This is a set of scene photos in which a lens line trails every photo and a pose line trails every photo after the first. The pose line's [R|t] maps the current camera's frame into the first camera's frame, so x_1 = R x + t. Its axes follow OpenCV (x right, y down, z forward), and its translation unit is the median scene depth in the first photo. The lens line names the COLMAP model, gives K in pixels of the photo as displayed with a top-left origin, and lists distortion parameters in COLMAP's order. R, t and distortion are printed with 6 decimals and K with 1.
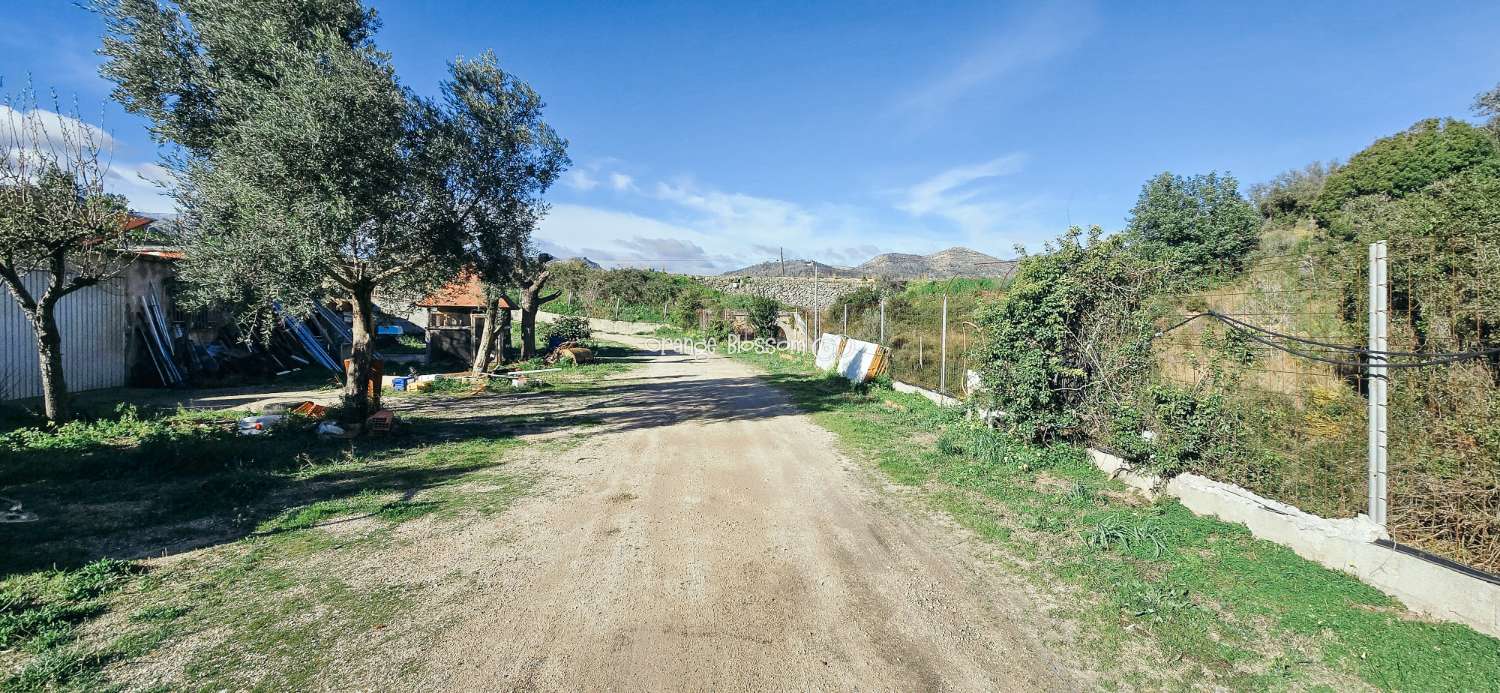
lens RADIAL K [[610.2, 0, 756.1], [0, 610.2, 337.5], [0, 0, 1]] dist [-0.002070, -0.001042]
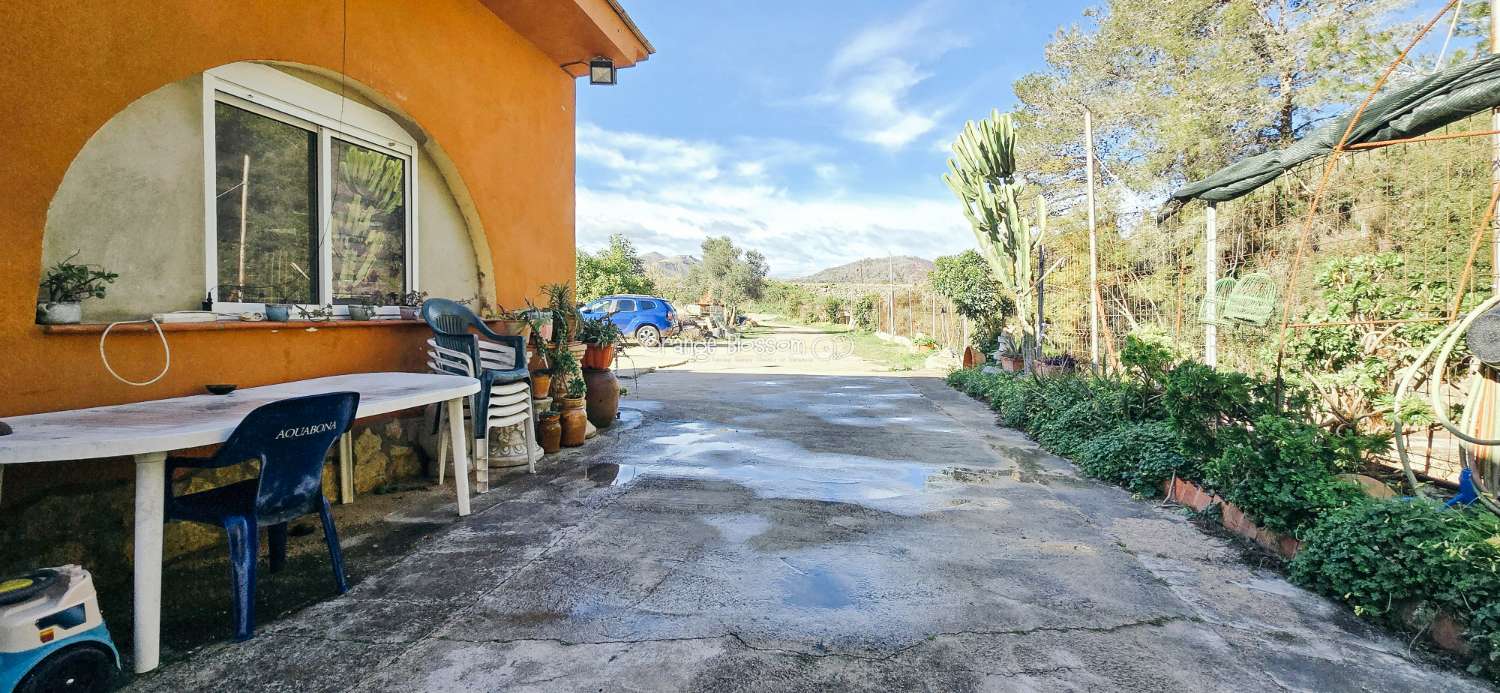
lens RADIAL K [[610.2, 0, 750.8], [0, 610.2, 345.0], [0, 0, 1]] dist [-0.002070, -0.001042]
pose [[0.985176, 0.012597, -0.171081, 0.312135], [-0.009531, 0.999779, 0.018731, 0.161185], [0.171280, -0.016823, 0.985079, -3.461598]]
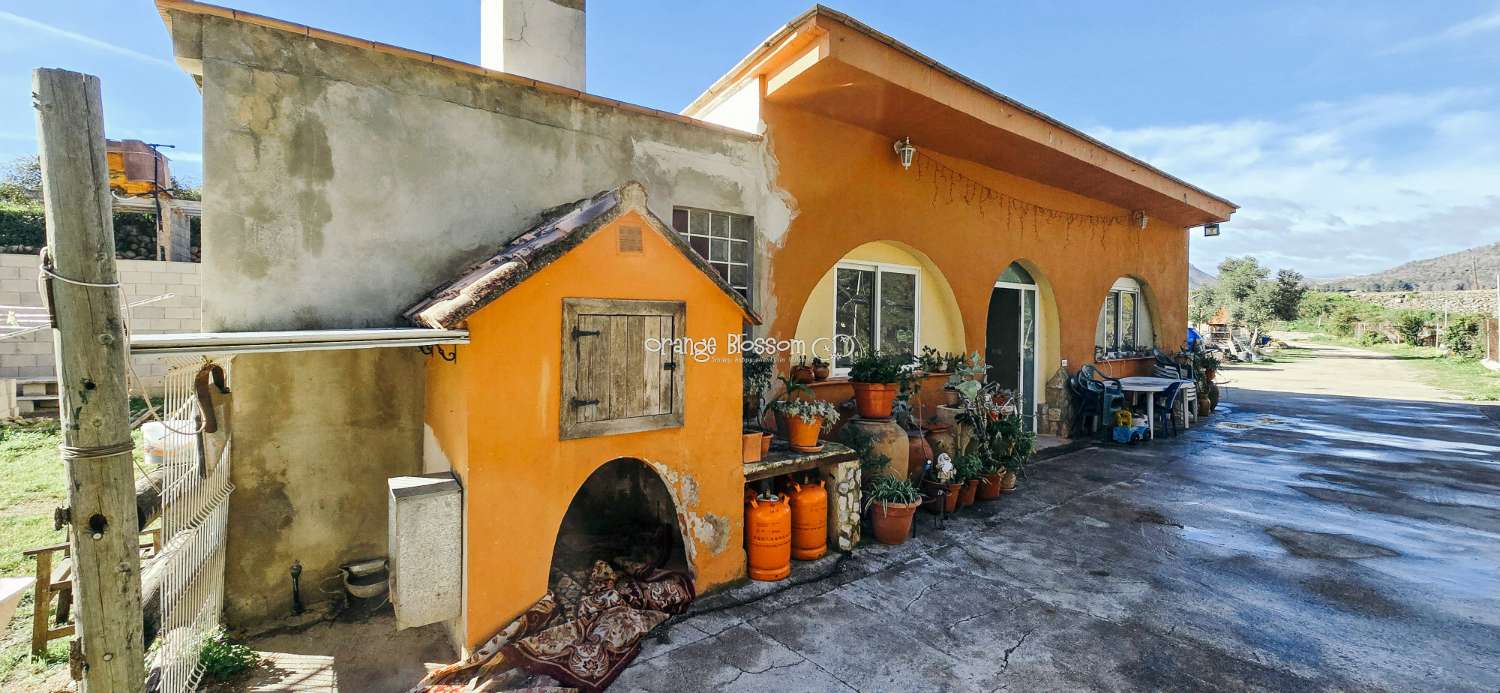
lens RADIAL K [[610.2, 0, 758.1], [0, 610.2, 337.5], [0, 0, 1]] dist [-0.002070, -0.001042]
pose [[0.646193, 0.014367, -0.763039, 0.415299], [-0.026078, 0.999655, -0.003263, 0.135427], [0.762729, 0.022007, 0.646344, -4.503035]]
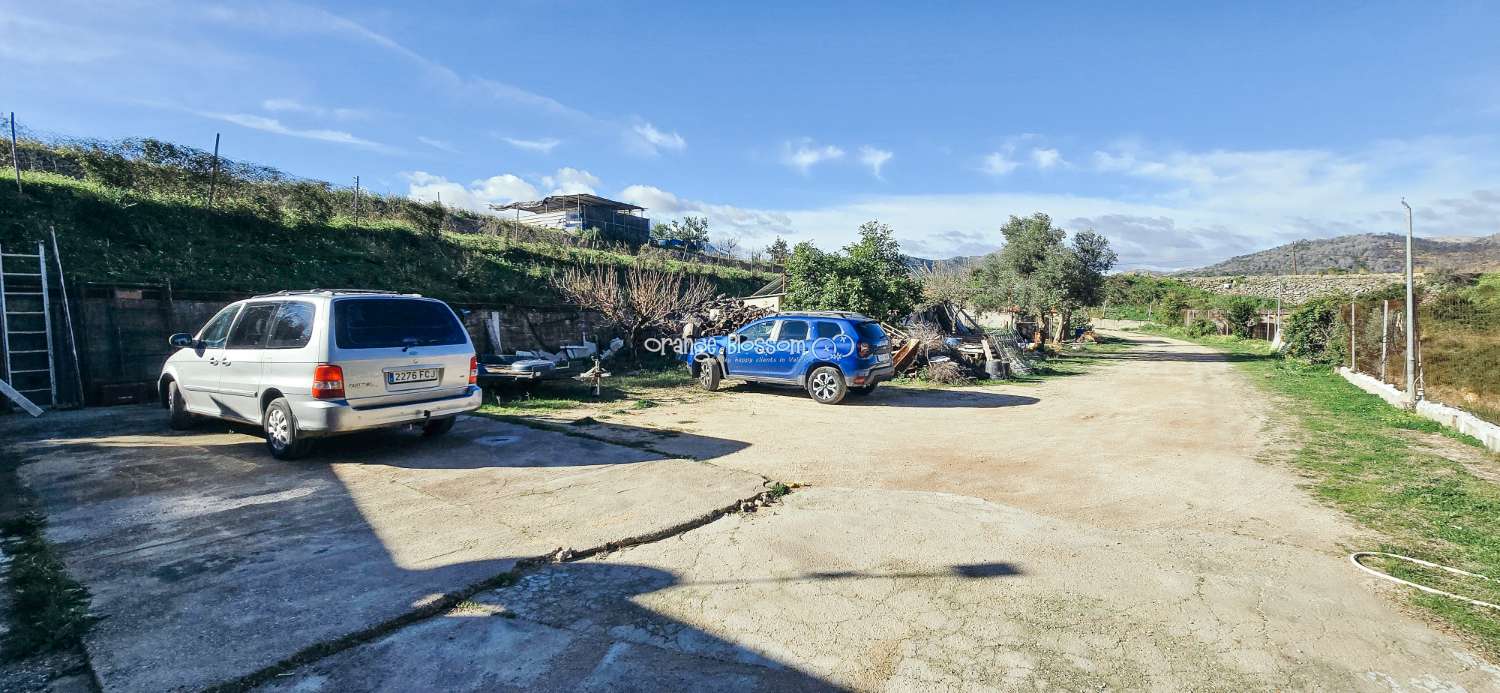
lens RADIAL K [[610.2, 0, 762.0], [0, 610.2, 337.5], [0, 0, 1]] dist [-0.002070, -0.001042]
pose [[0.760322, 0.023383, -0.649125, 0.276589], [-0.019911, 0.999721, 0.012690, 0.051221], [0.649241, 0.003277, 0.760576, -2.251389]]
